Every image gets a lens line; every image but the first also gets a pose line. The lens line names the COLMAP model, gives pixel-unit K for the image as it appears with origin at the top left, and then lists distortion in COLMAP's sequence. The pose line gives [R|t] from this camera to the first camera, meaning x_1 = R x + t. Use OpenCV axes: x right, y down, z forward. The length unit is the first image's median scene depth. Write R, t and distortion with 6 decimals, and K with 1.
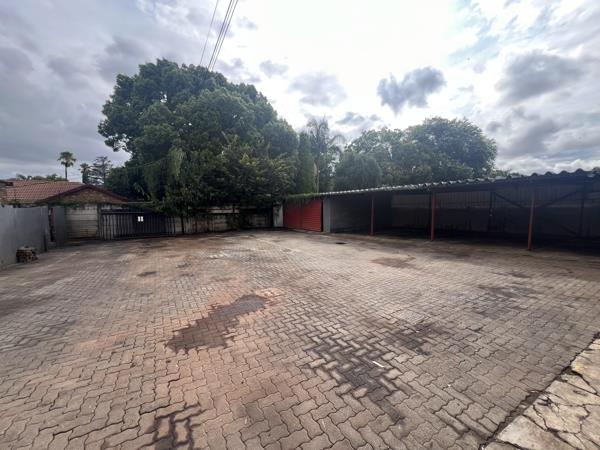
lens RADIAL K [[236.6, 0, 303.0], [0, 236.6, 225.0], [0, 0, 1]] dist [-0.000872, -0.000044]
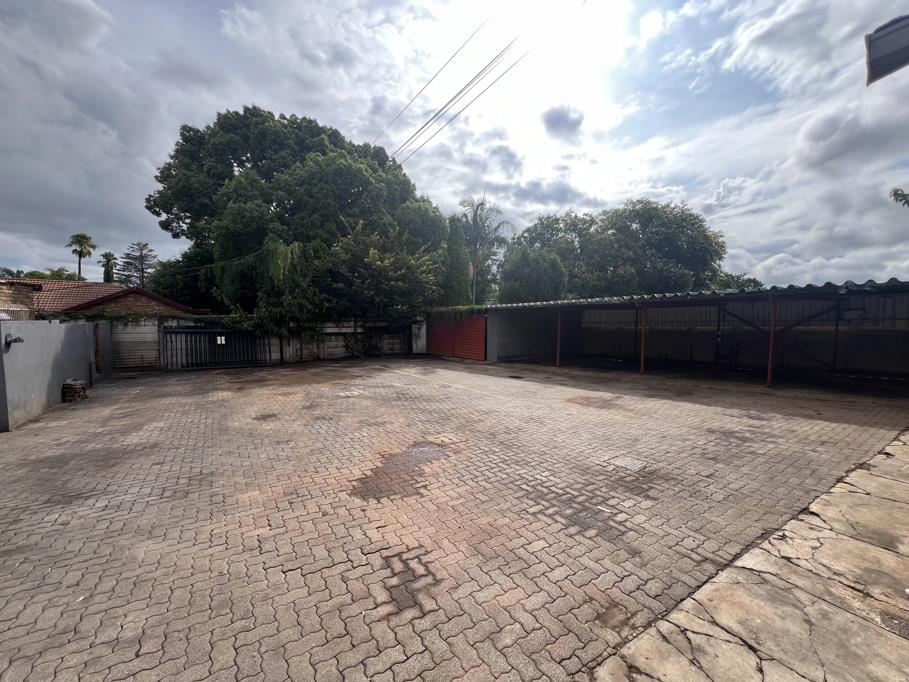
lens RADIAL K [[358.4, 0, 459.1], [0, 358.4, 341.0], [0, 0, 1]] dist [-0.000872, -0.000044]
pose [[0.998925, 0.008821, 0.045510, -0.089325], [-0.007614, 0.999616, -0.026627, -0.001921], [-0.045727, 0.026252, 0.998609, -0.104341]]
